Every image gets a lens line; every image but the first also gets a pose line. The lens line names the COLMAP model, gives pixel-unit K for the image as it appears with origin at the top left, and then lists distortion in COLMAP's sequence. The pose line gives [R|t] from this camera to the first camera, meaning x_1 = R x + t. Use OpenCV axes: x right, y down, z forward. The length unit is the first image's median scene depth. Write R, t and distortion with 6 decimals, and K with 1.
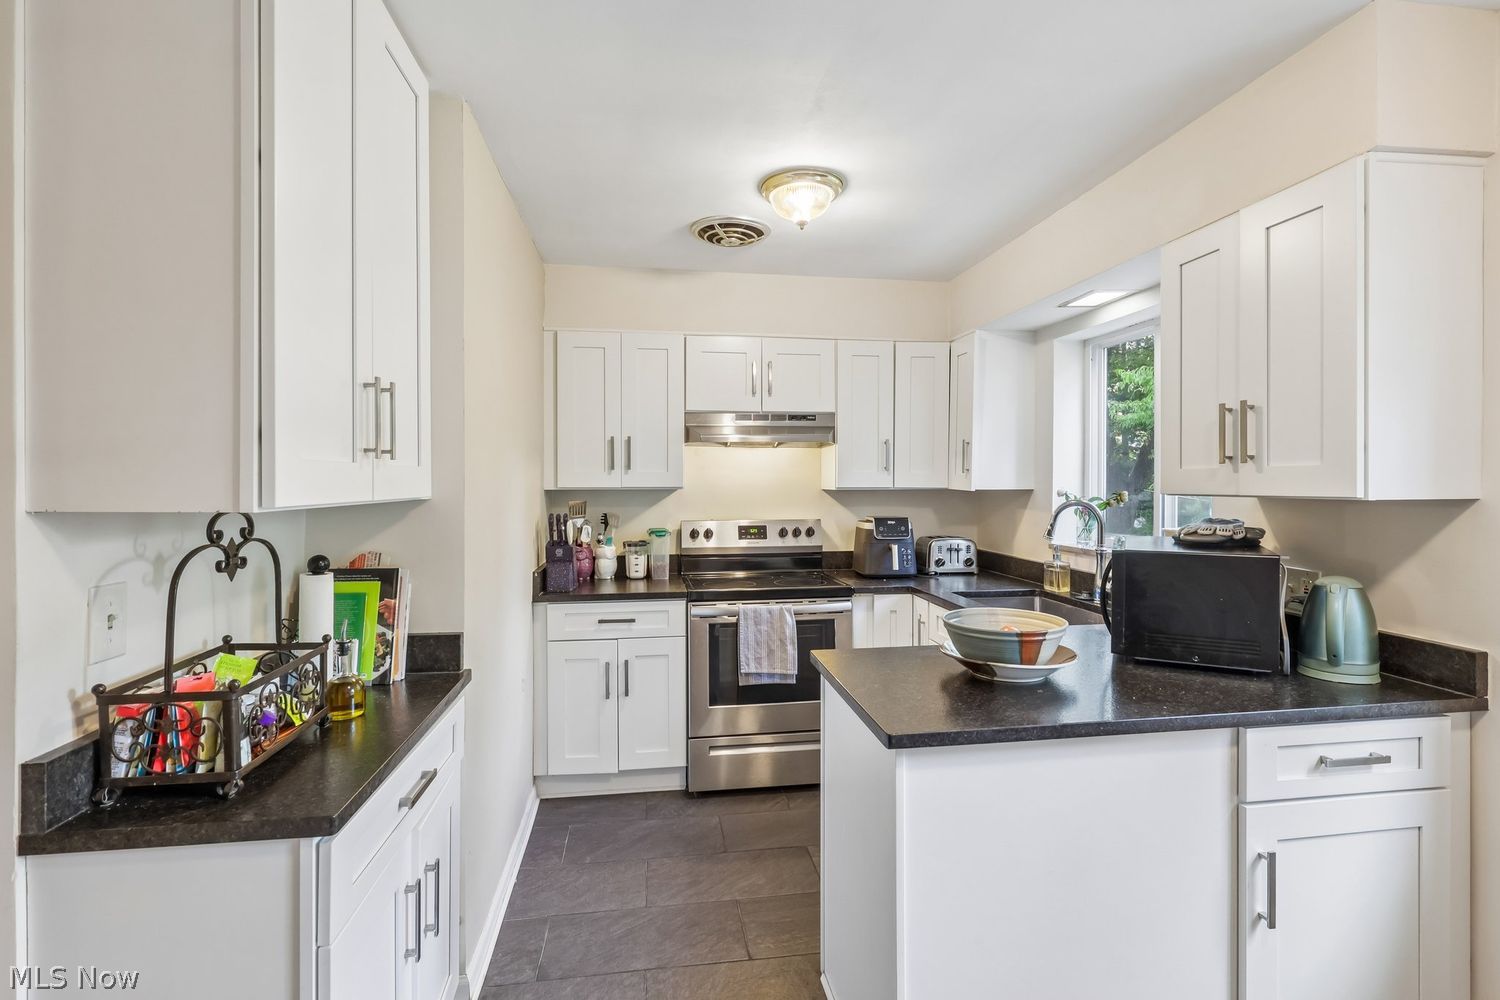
lens RADIAL K [[704.6, 0, 754.9], [0, 704.6, 483.7], [0, 0, 1]] dist [-0.001450, 0.000426]
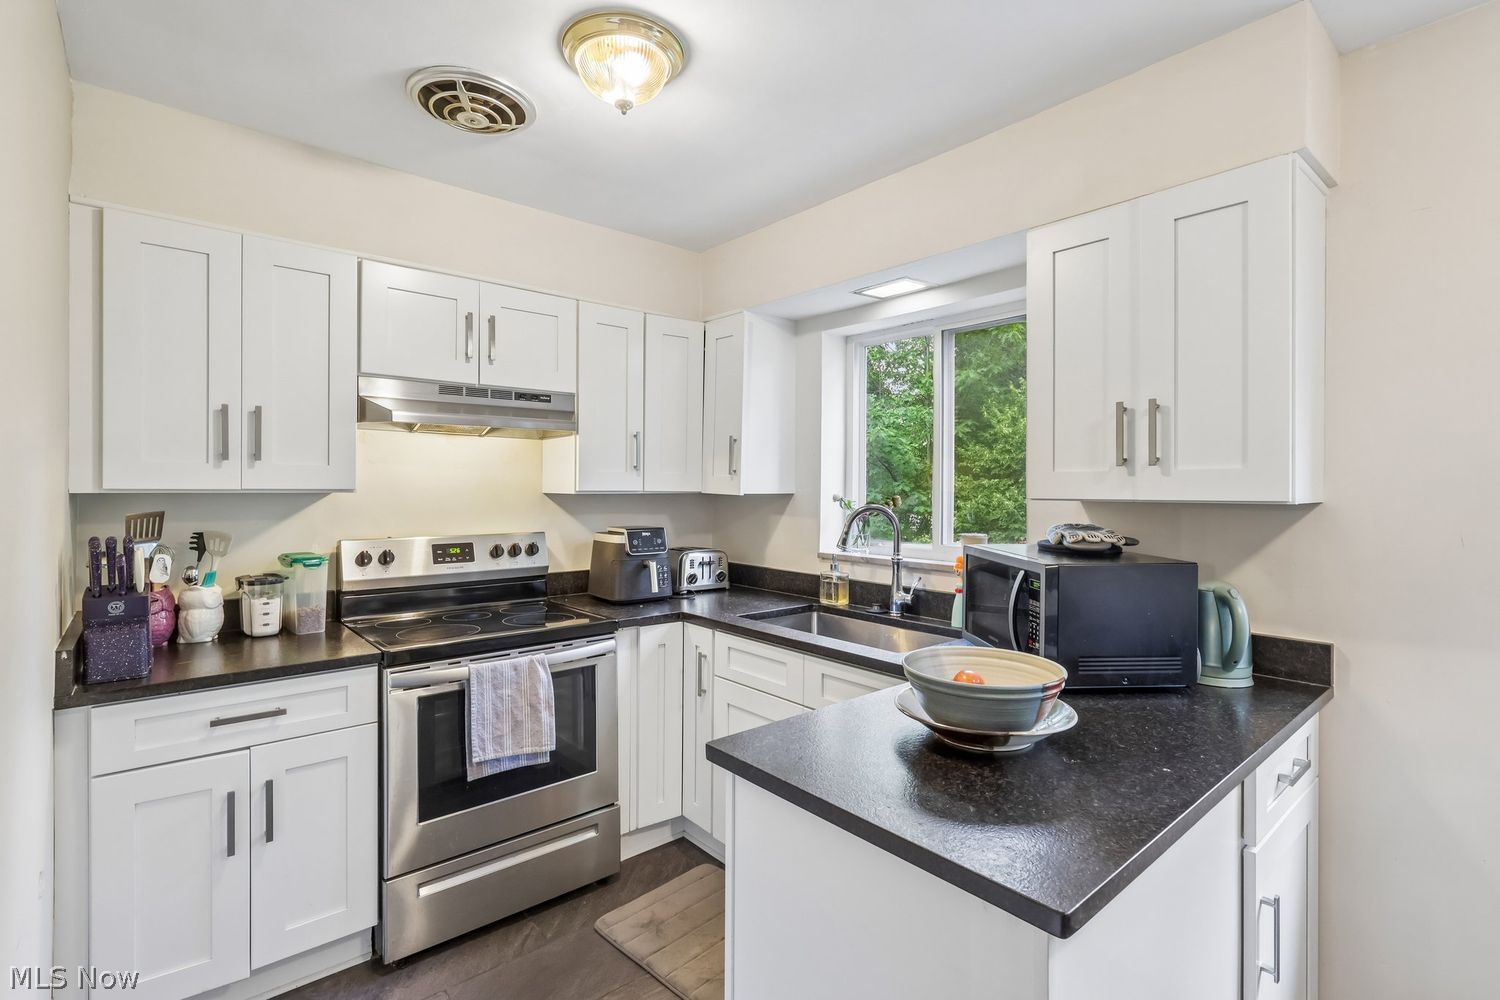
lens RADIAL K [[704.6, 0, 750.6], [0, 704.6, 489.2], [0, 0, 1]] dist [-0.001450, 0.000426]
pose [[0.850254, 0.004463, 0.526353, -0.146201], [-0.005431, 0.999985, 0.000294, 0.002555], [-0.526344, -0.003108, 0.850266, 0.274297]]
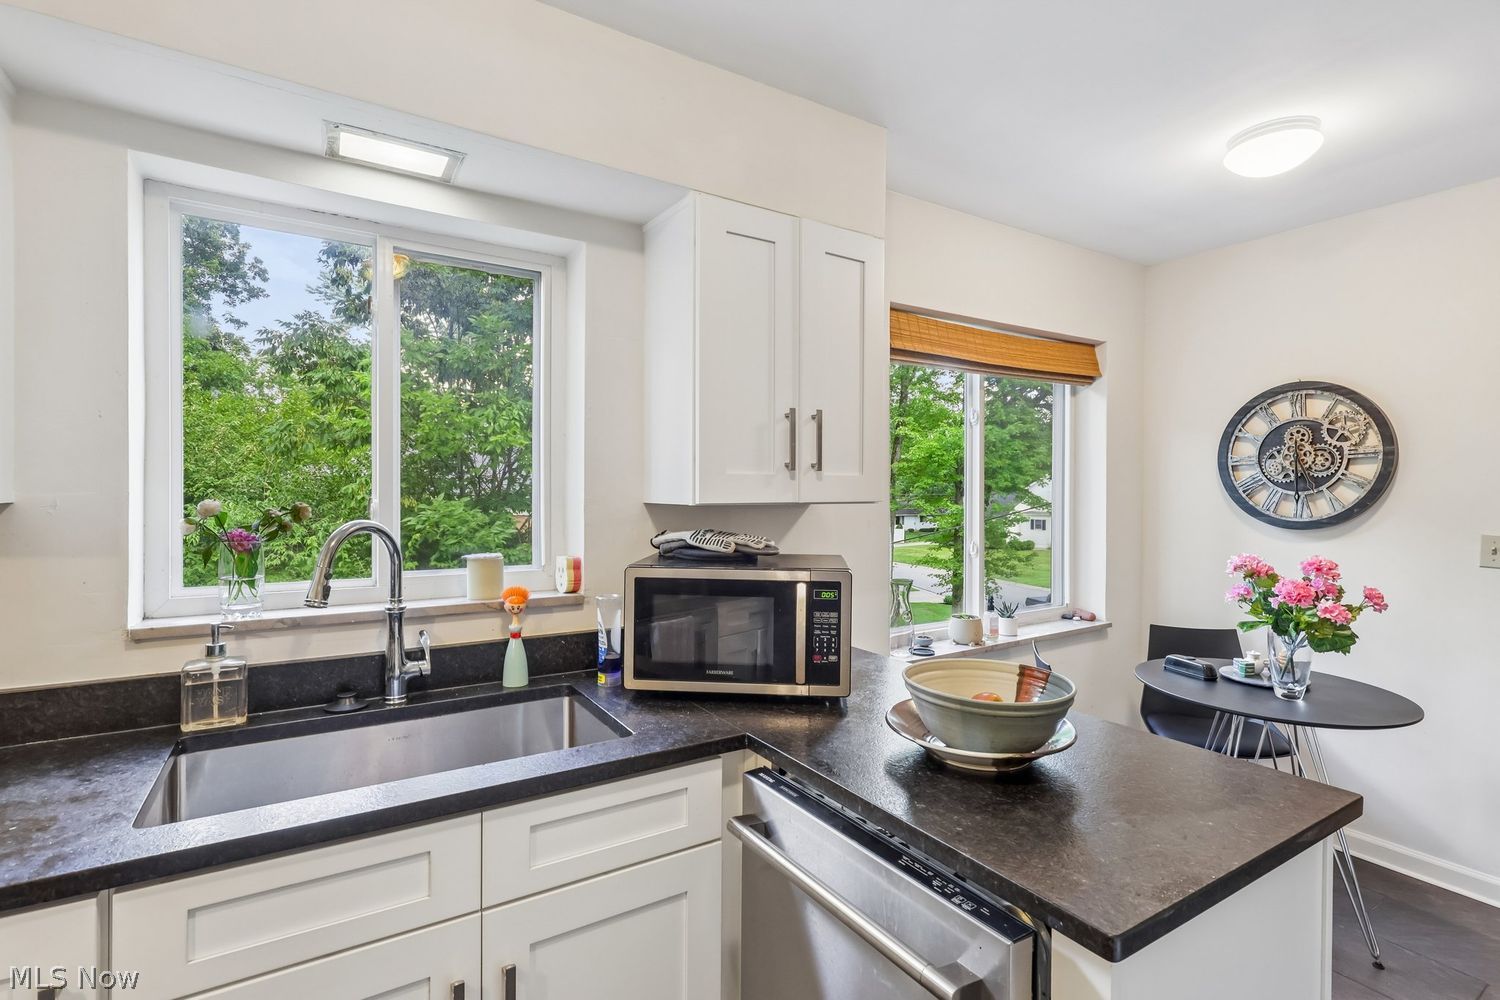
lens RADIAL K [[704.6, 0, 740.7], [0, 704.6, 491.9], [0, 0, 1]] dist [-0.001450, 0.000426]
pose [[-0.395863, -0.000374, 0.918309, -0.117574], [-0.002646, 0.999996, -0.000733, 0.001730], [-0.918306, -0.002720, -0.395863, 0.859252]]
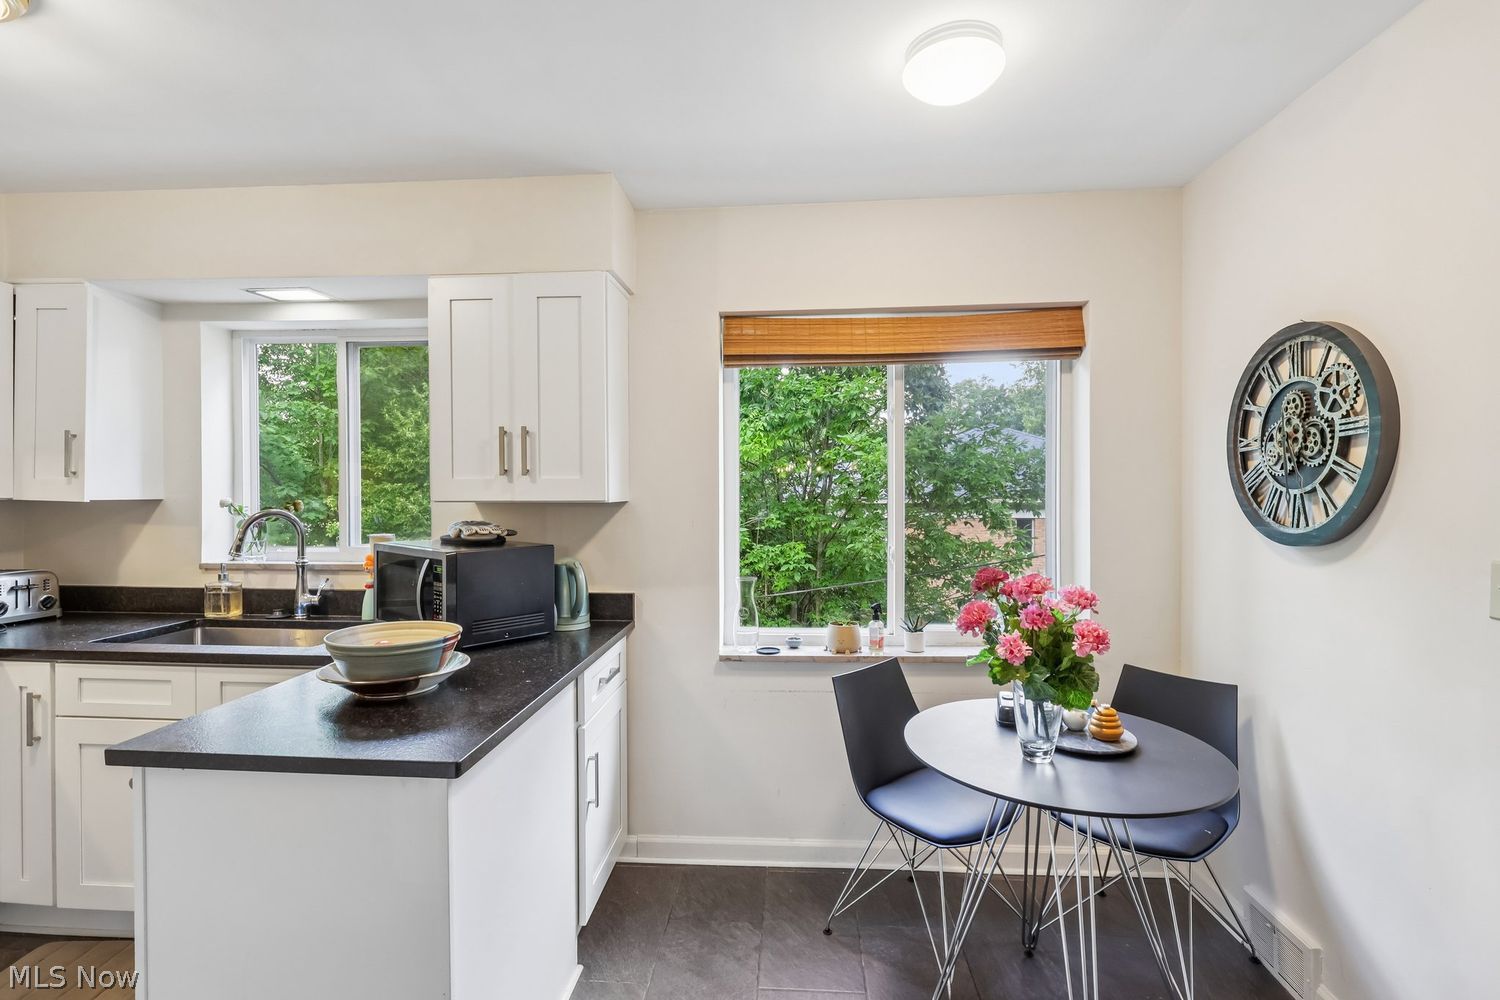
lens RADIAL K [[704.6, 0, 742.8], [0, 704.6, 504.9], [0, 0, 1]] dist [-0.001450, 0.000426]
pose [[0.224884, -0.013574, 0.974291, -0.263648], [0.000107, 0.999903, 0.013906, 0.003474], [-0.974386, -0.003023, 0.224864, 0.185319]]
